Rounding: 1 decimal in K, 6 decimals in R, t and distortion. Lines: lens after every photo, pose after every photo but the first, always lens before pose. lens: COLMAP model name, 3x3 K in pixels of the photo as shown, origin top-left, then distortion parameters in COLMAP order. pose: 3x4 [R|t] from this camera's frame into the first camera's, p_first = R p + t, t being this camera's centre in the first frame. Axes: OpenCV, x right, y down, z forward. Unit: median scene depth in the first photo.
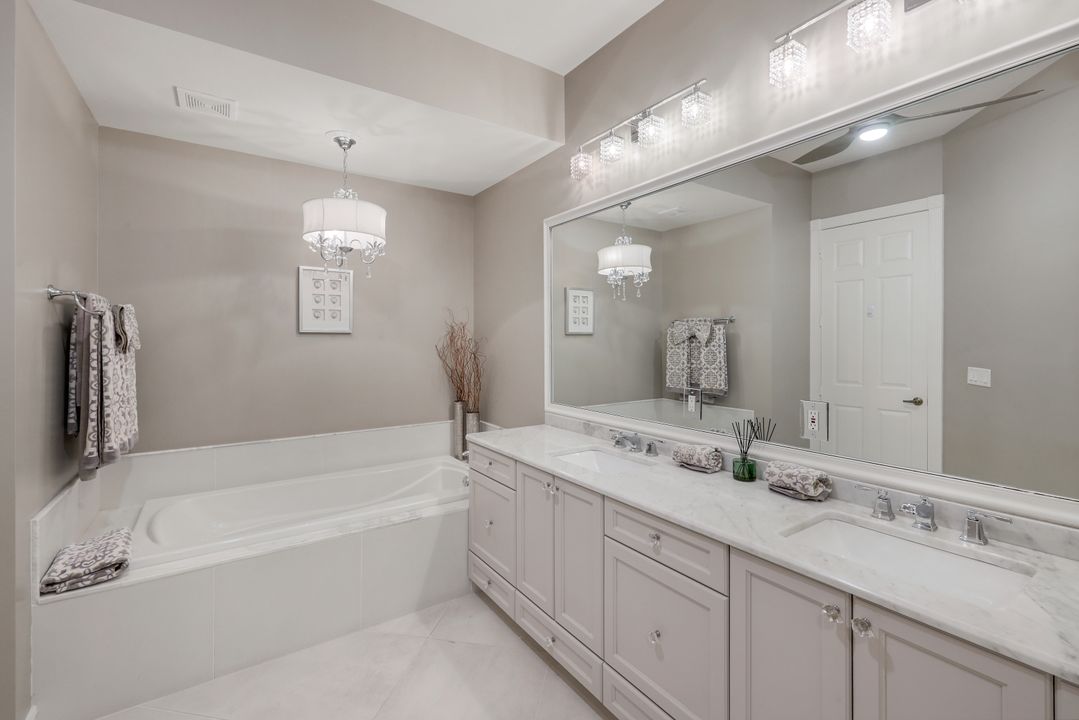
lens RADIAL K [[461.1, 0, 537.7], [0, 461.1, 340.8], [0, 0, 1]] dist [-0.049228, -0.000109]
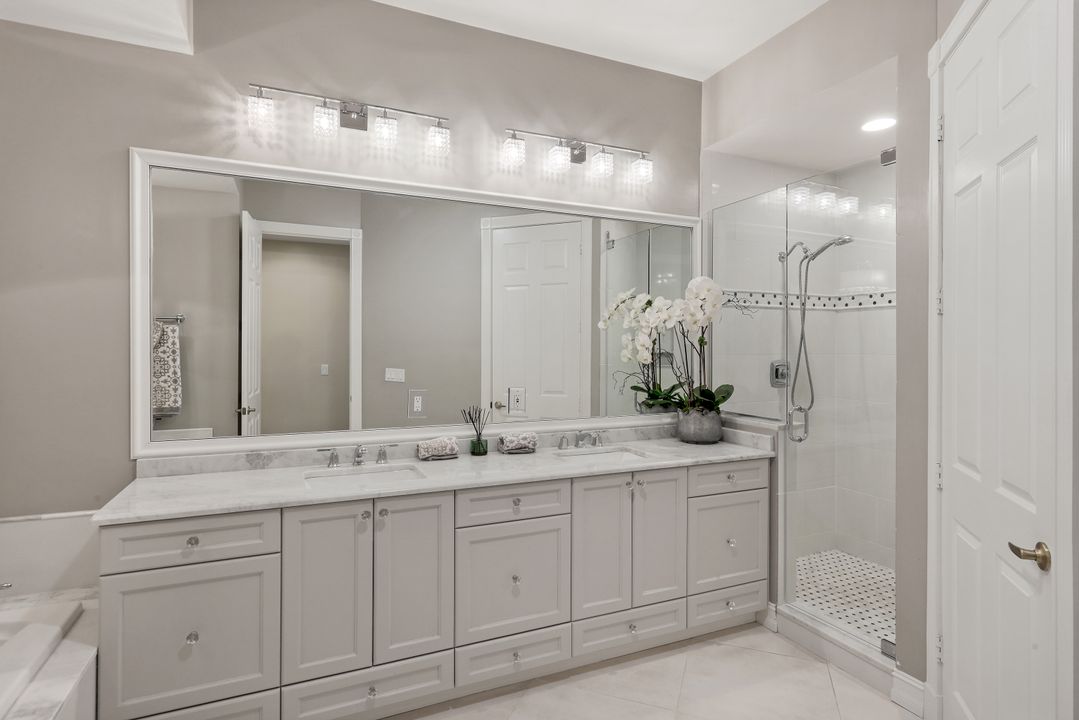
lens RADIAL K [[545.9, 0, 539.5], [0, 545.9, 360.0], [0, 0, 1]] dist [-0.035117, -0.000147]
pose [[0.160730, -0.017410, 0.986845, -0.703997], [-0.008365, 0.999784, 0.019000, 0.003669], [-0.986963, -0.011309, 0.160550, 0.397856]]
